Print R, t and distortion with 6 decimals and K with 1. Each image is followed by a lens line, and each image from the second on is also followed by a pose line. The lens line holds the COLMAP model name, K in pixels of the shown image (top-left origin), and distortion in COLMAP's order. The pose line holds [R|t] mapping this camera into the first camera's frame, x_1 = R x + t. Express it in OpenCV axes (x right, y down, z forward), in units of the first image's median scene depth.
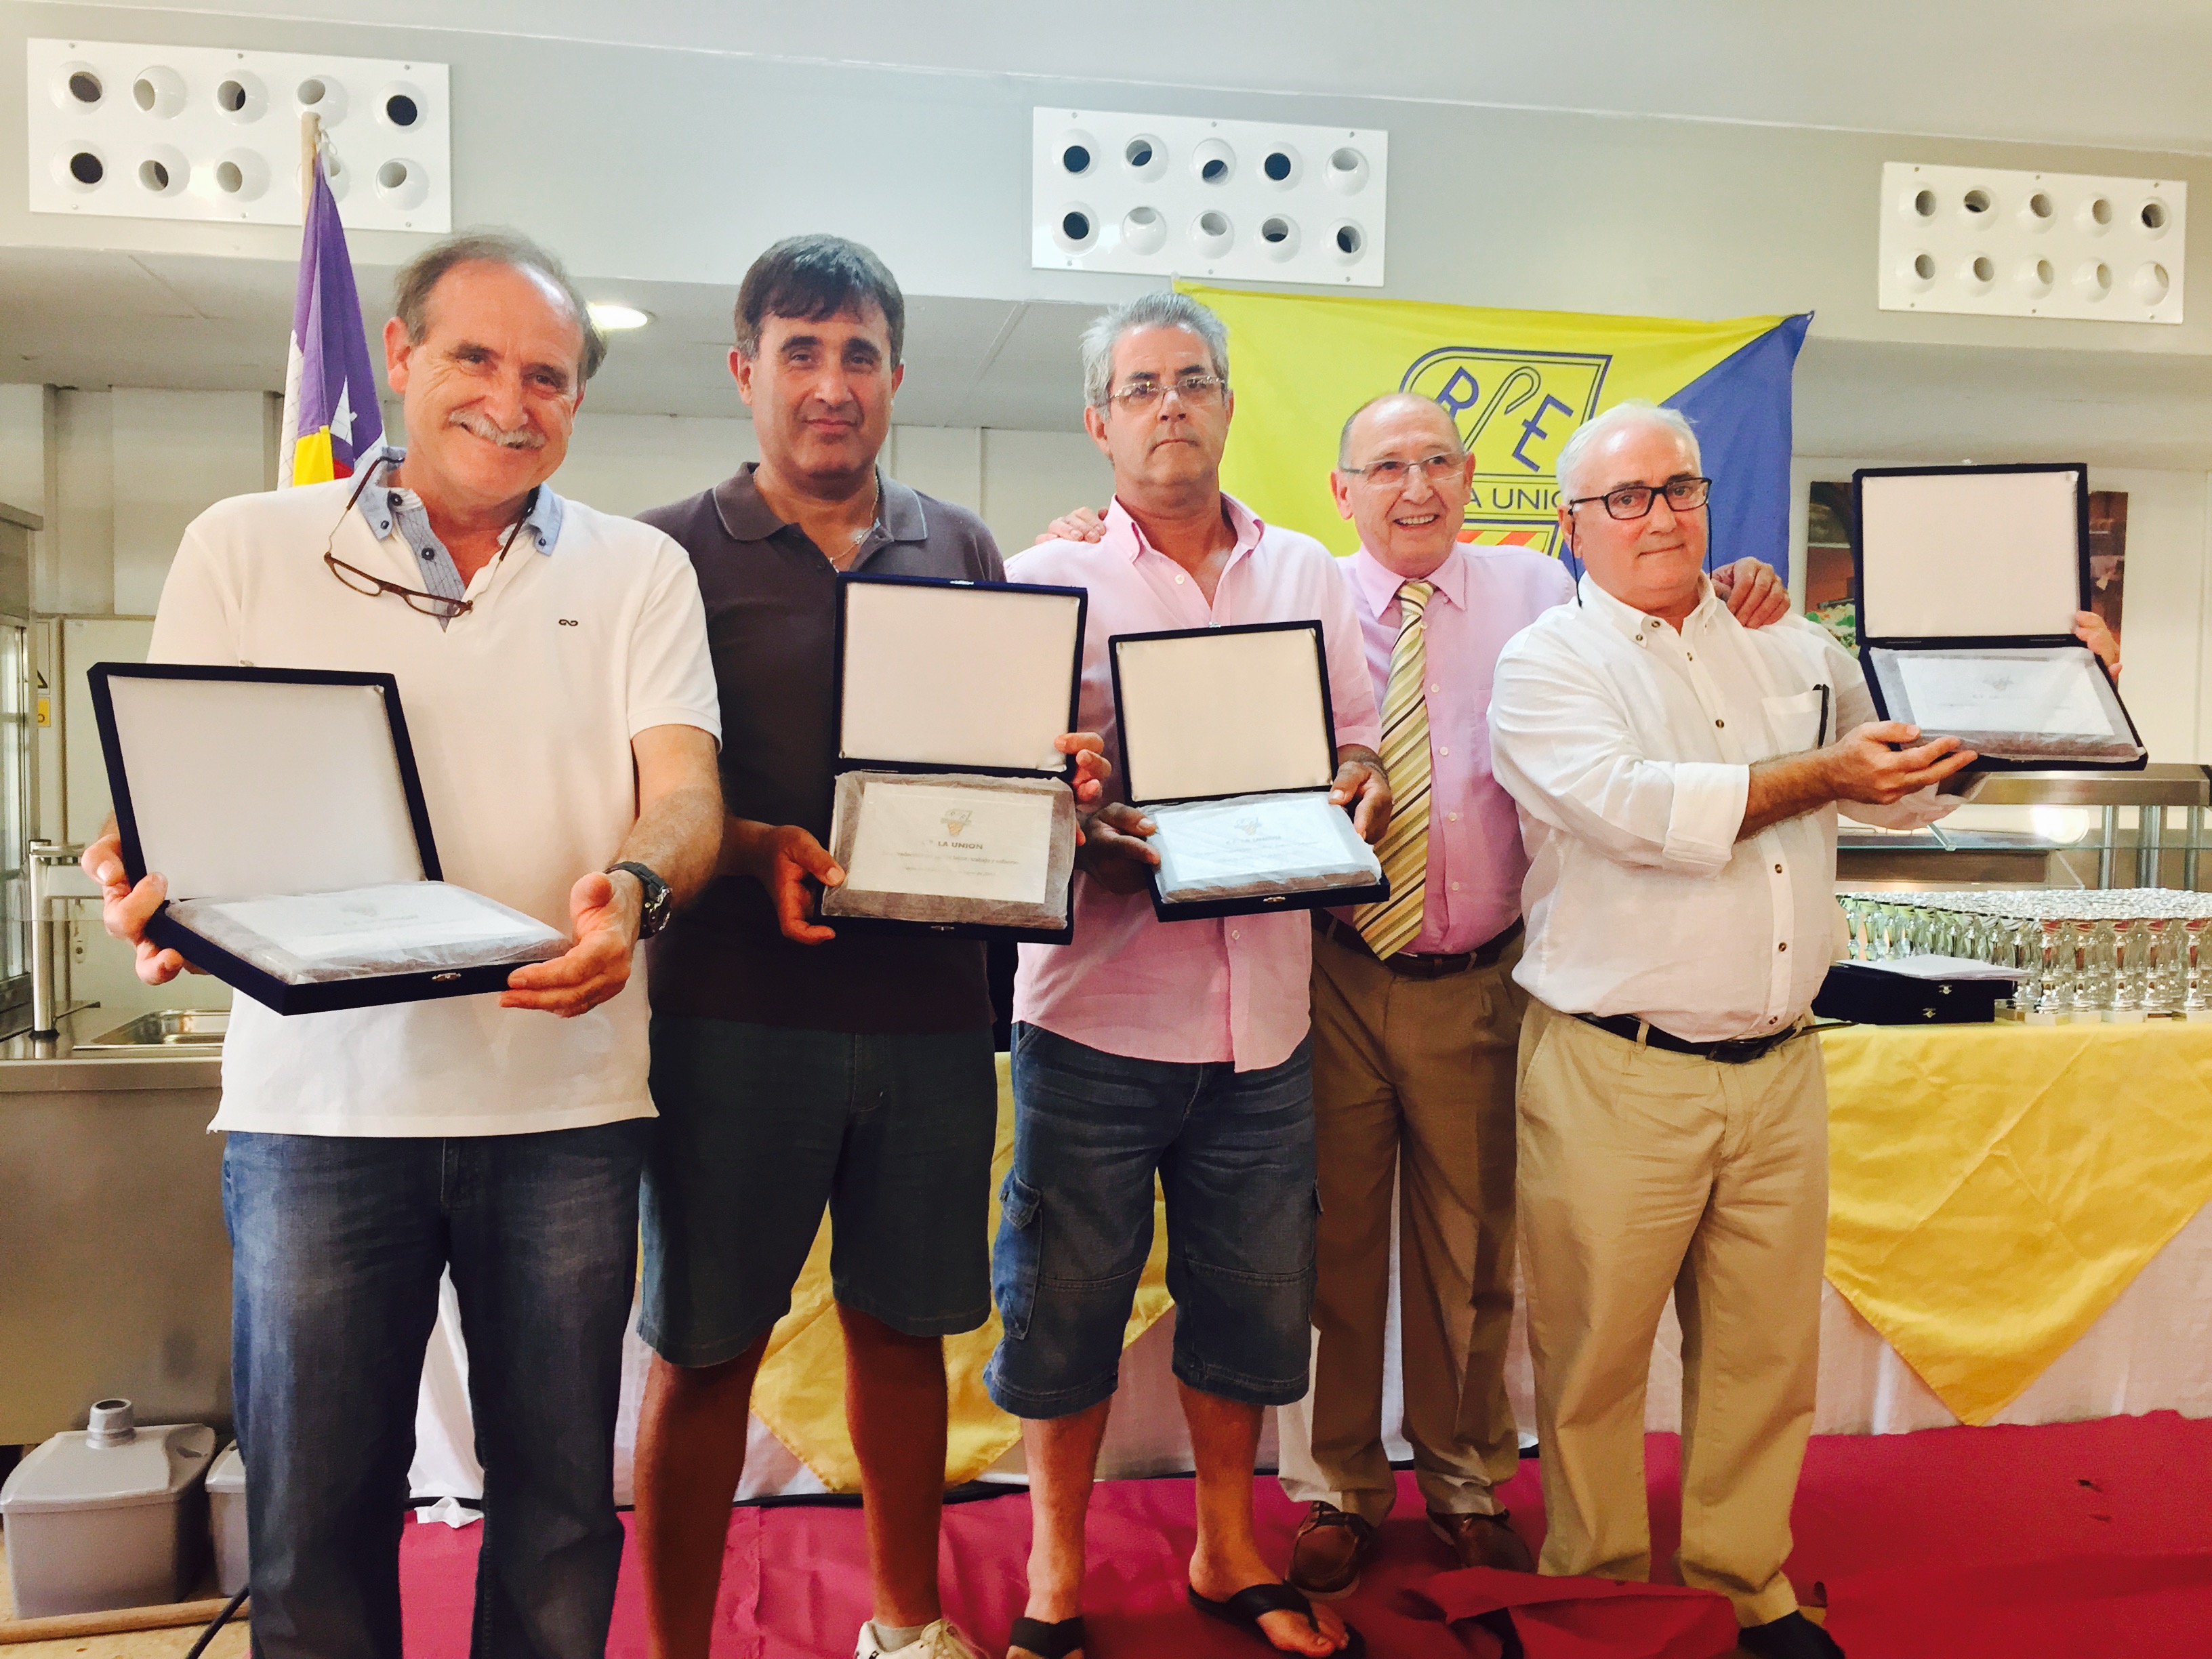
lens RADIAL K [[1894.7, 0, 1106.0], [0, 1894.7, 829.5], [0, 0, 1]] dist [0.099289, -0.142476]
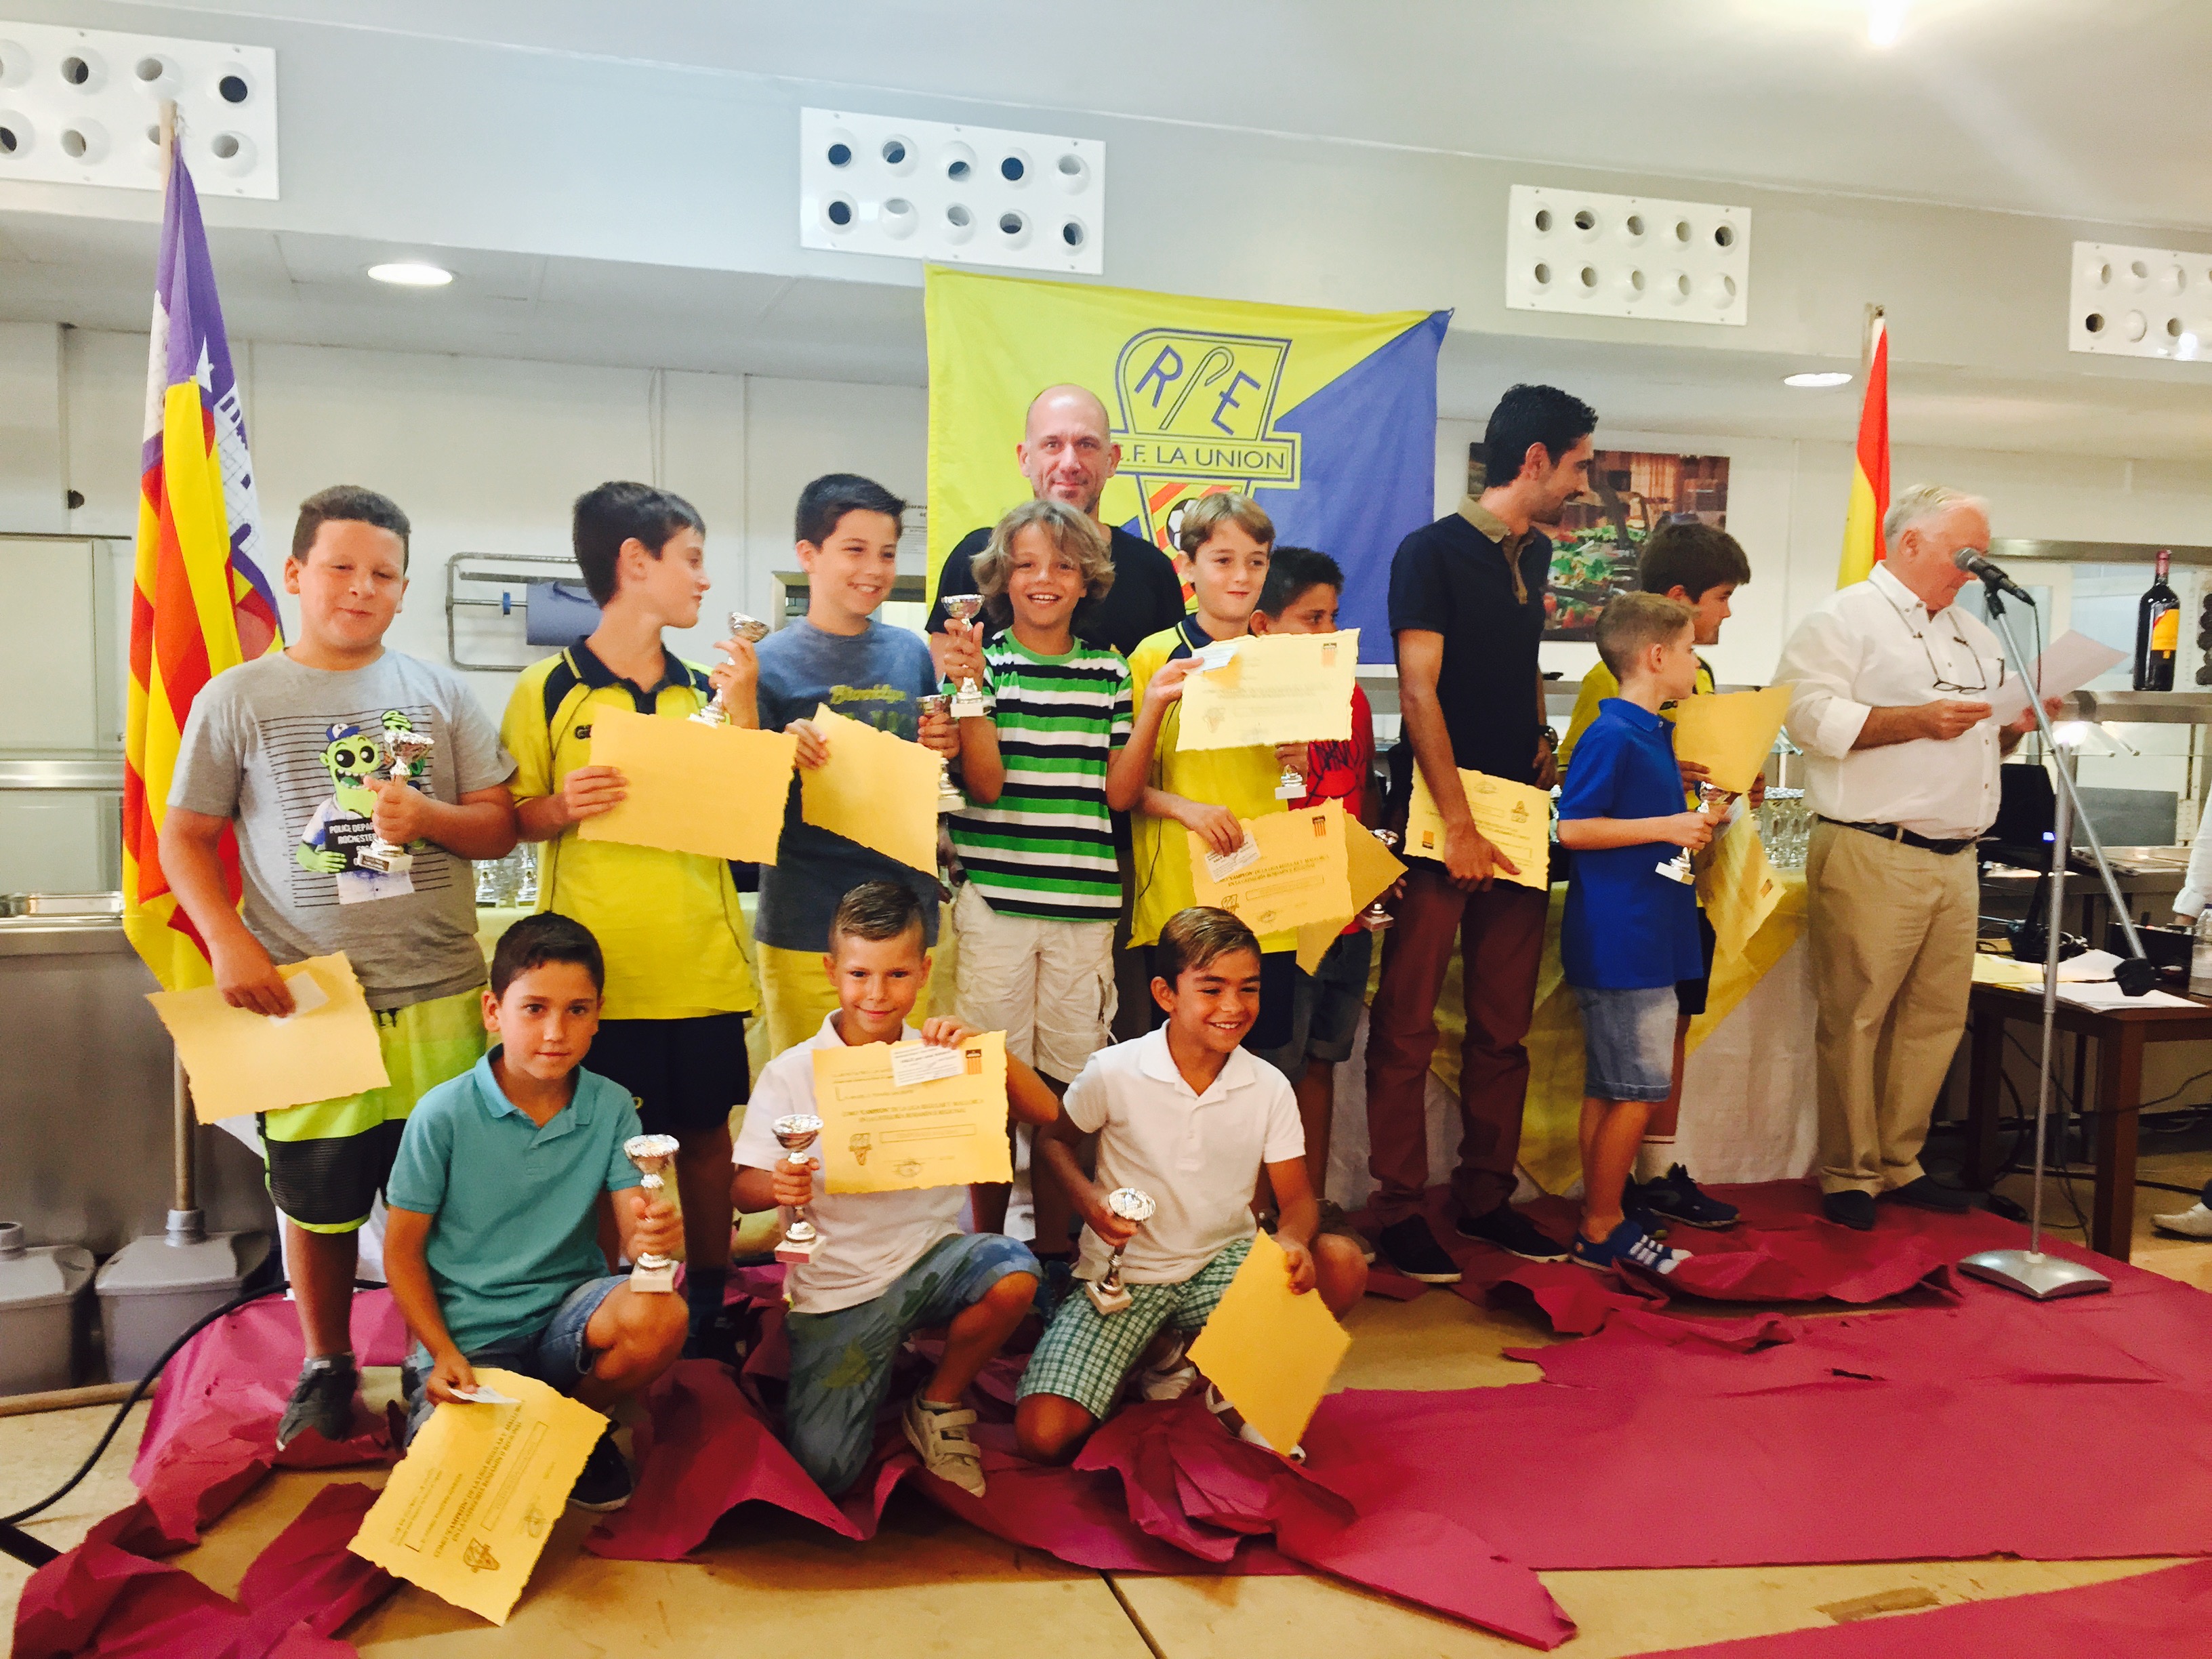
lens RADIAL K [[1894.7, 0, 1106.0], [0, 1894.7, 829.5], [0, 0, 1]] dist [0.099289, -0.142476]
pose [[0.990320, -0.004380, 0.138731, -0.018095], [-0.000836, 0.999296, 0.037516, 0.014177], [-0.138797, -0.037269, 0.989619, -0.183655]]
